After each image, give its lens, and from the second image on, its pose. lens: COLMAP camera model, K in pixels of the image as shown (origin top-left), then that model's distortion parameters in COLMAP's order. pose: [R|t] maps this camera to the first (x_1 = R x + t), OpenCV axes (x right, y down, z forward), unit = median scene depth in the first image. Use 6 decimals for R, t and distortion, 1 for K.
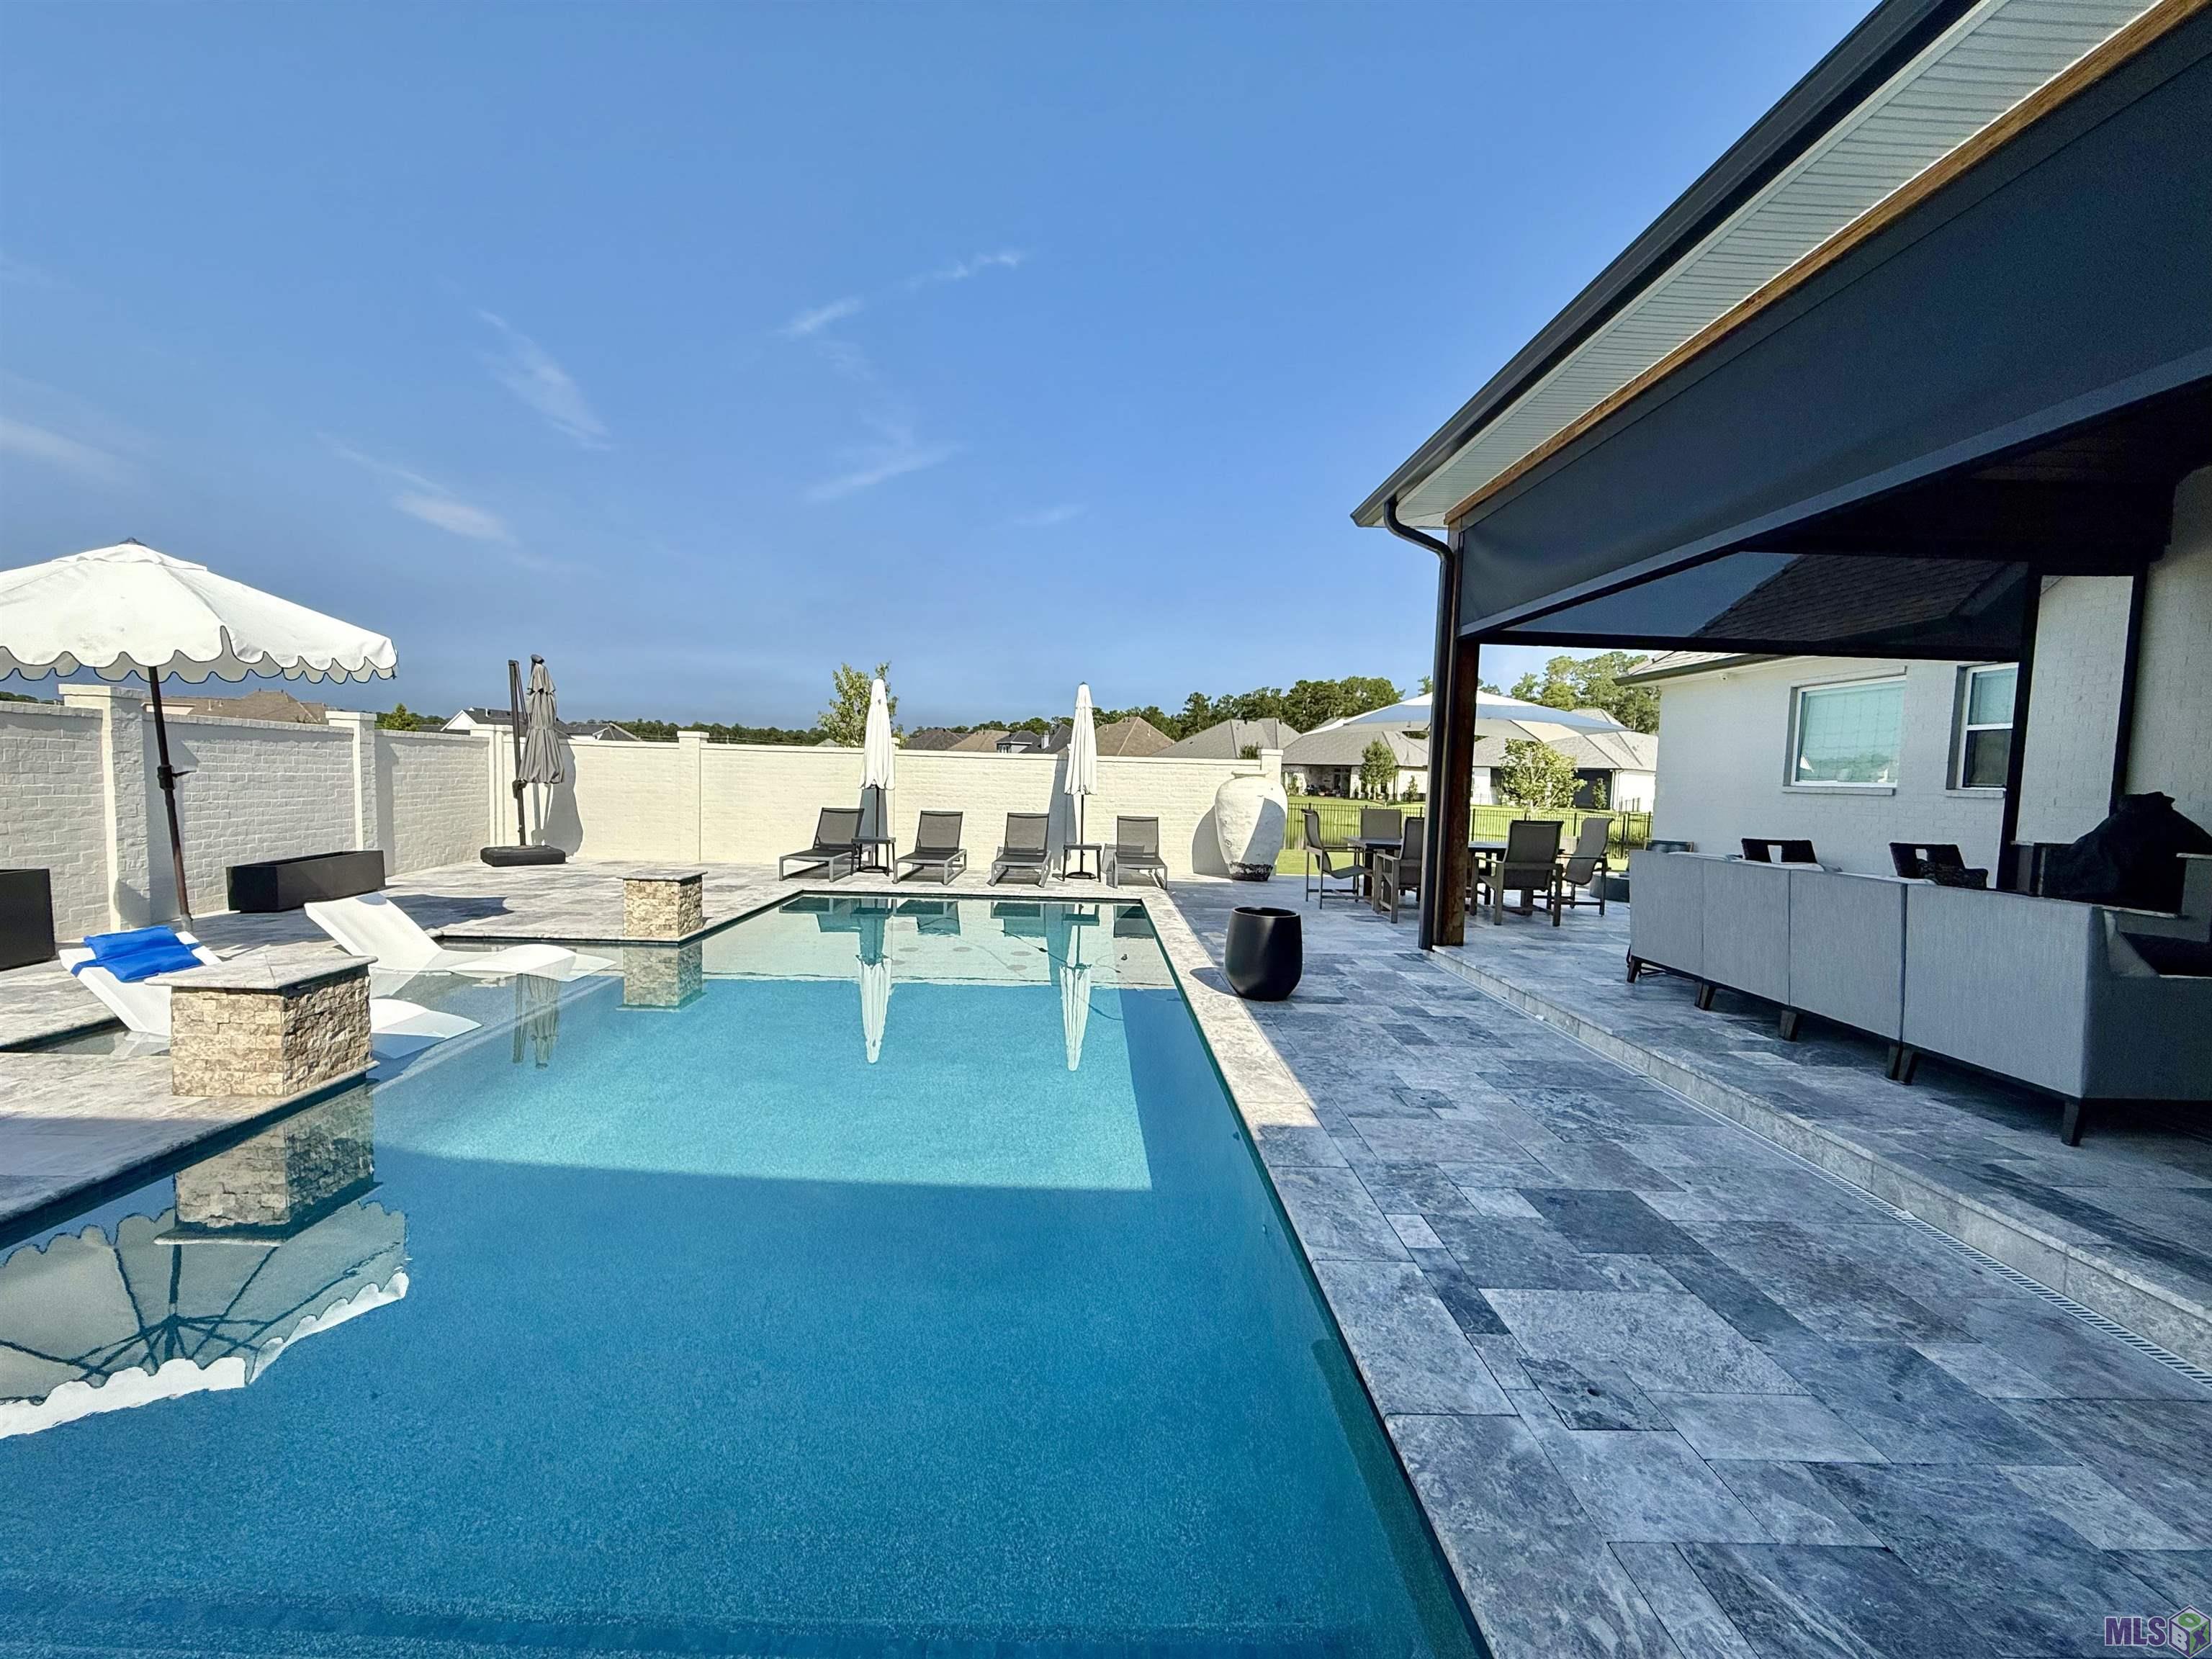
lens RADIAL K [[877.7, 0, 1103.0], [0, 877.7, 831.6], [0, 0, 1]] dist [0.000154, -0.000251]
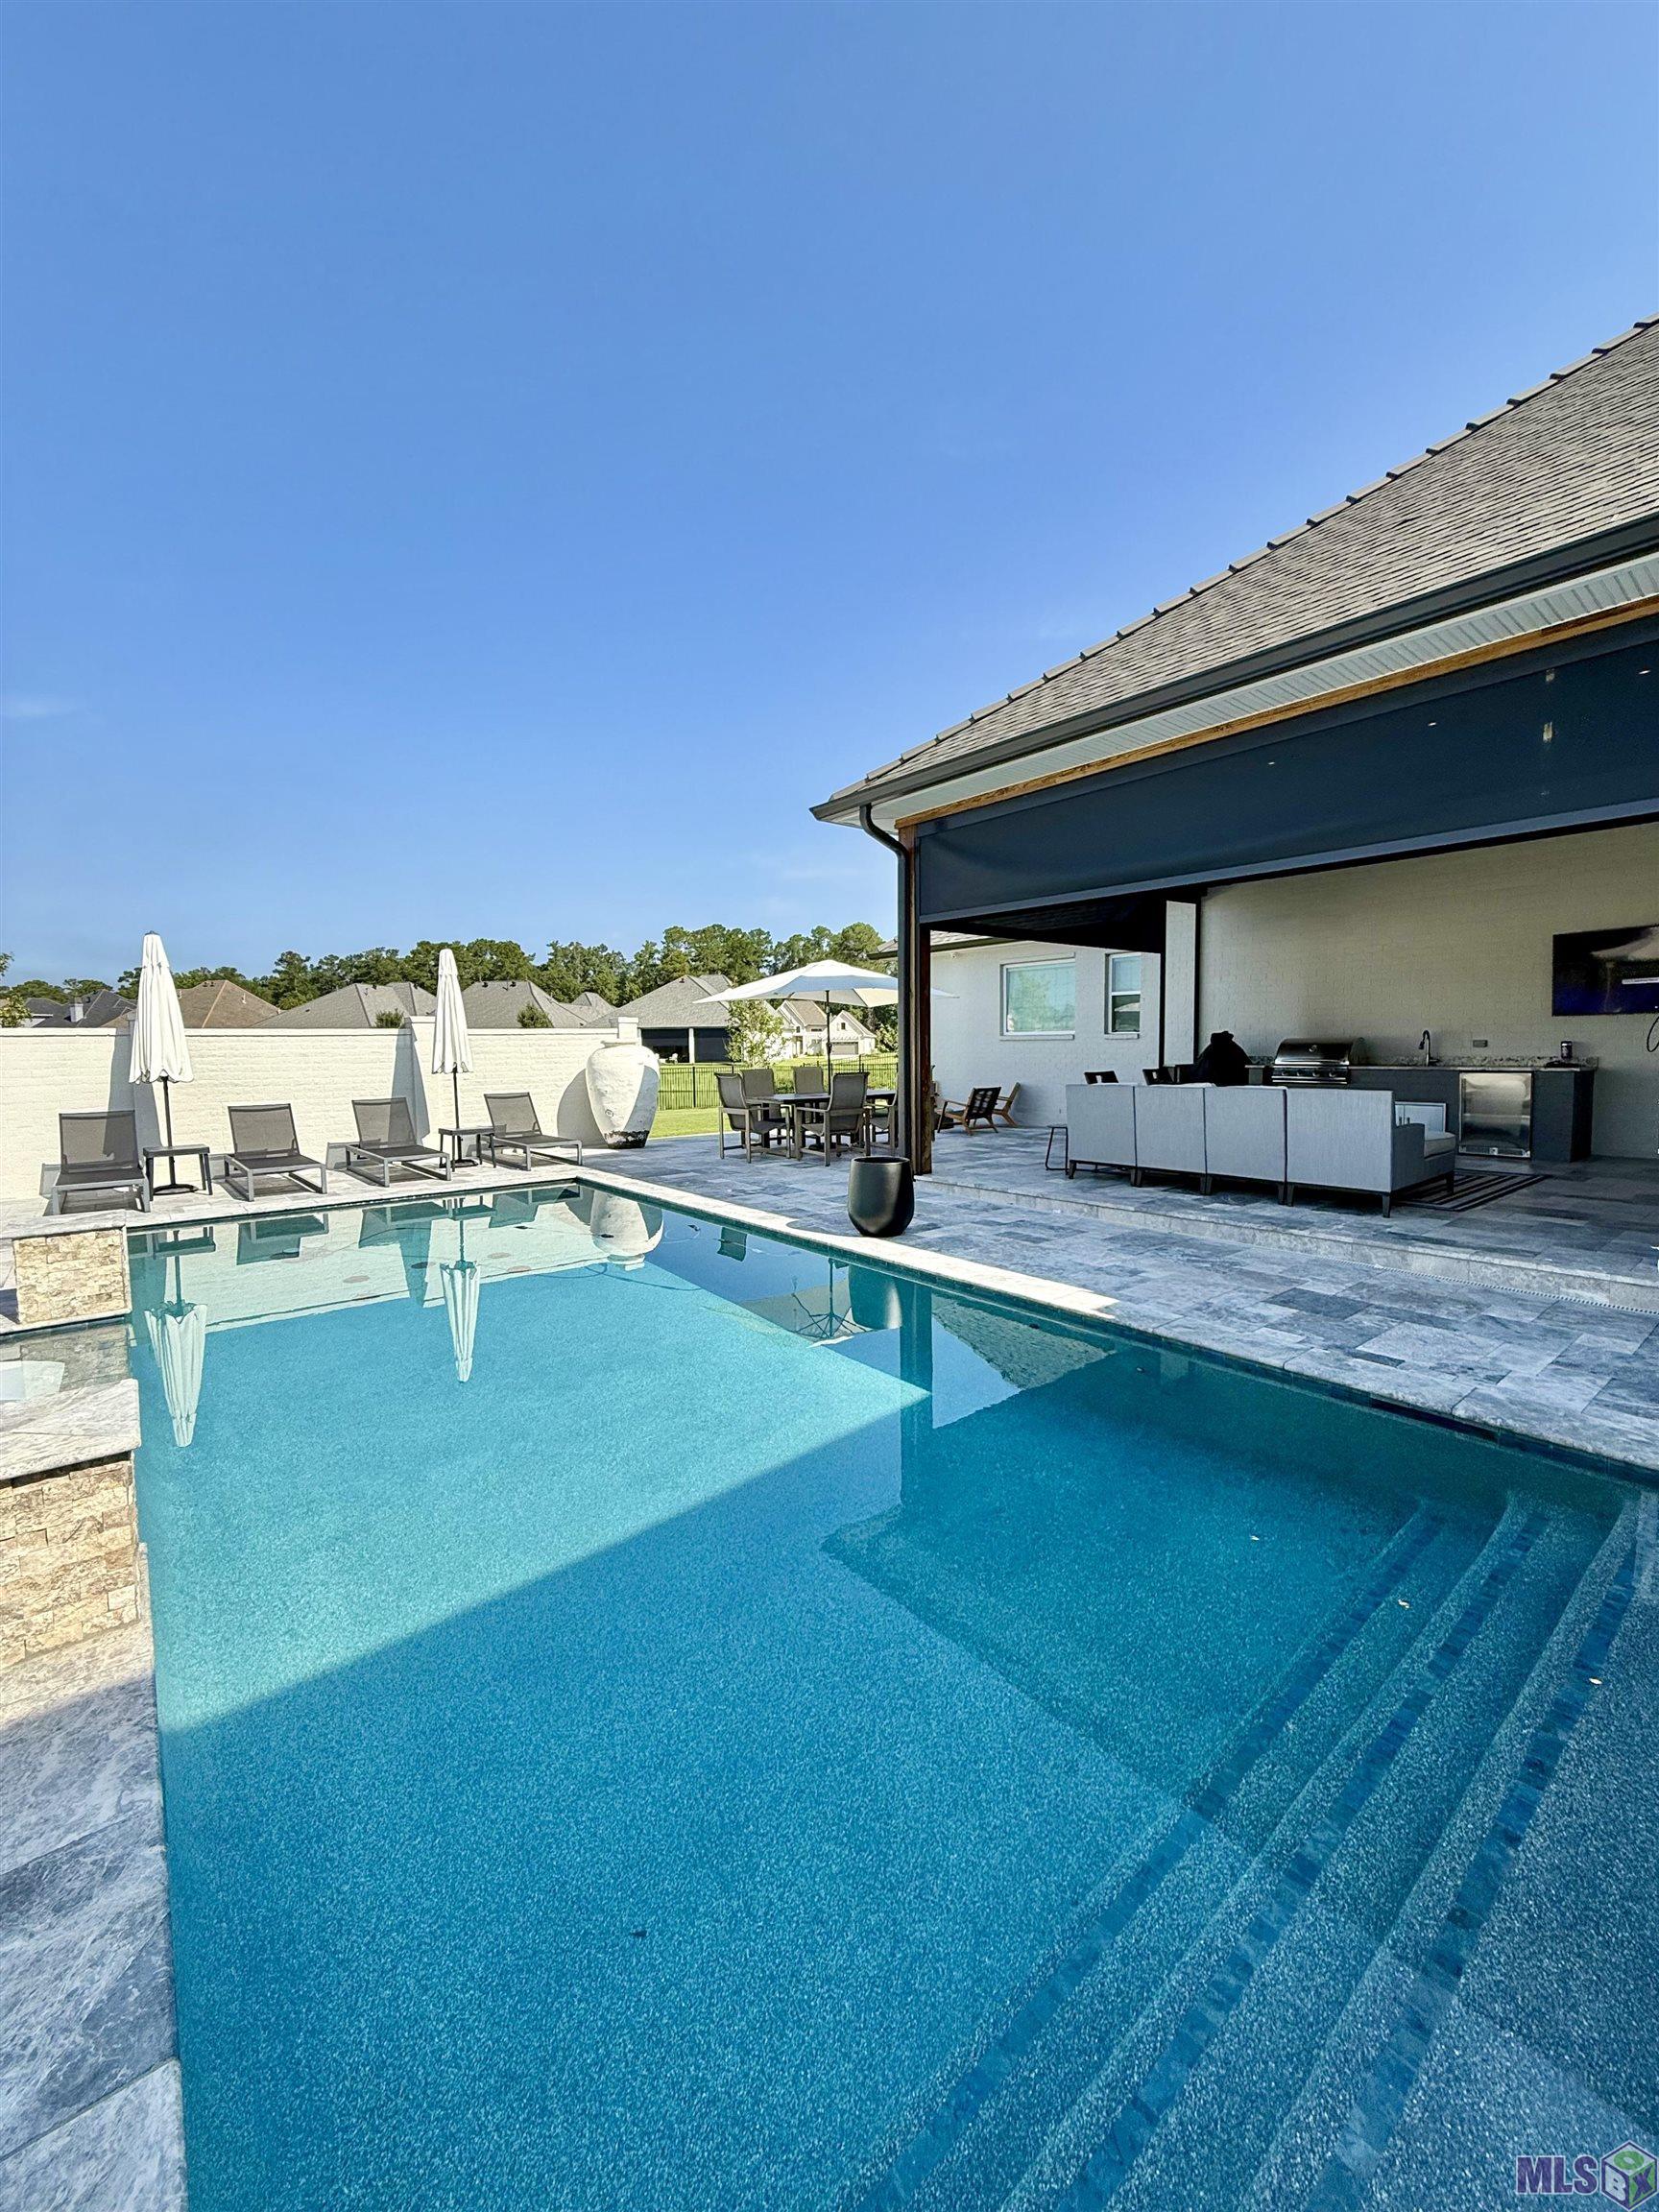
lens RADIAL K [[877.7, 0, 831.5], [0, 877.7, 1103.4], [0, 0, 1]] dist [0.000154, -0.000251]
pose [[0.786576, -0.082208, 0.611996, -0.713244], [0.076660, 0.996431, 0.035321, -0.035390], [-0.612716, 0.019133, 0.790072, 0.166223]]
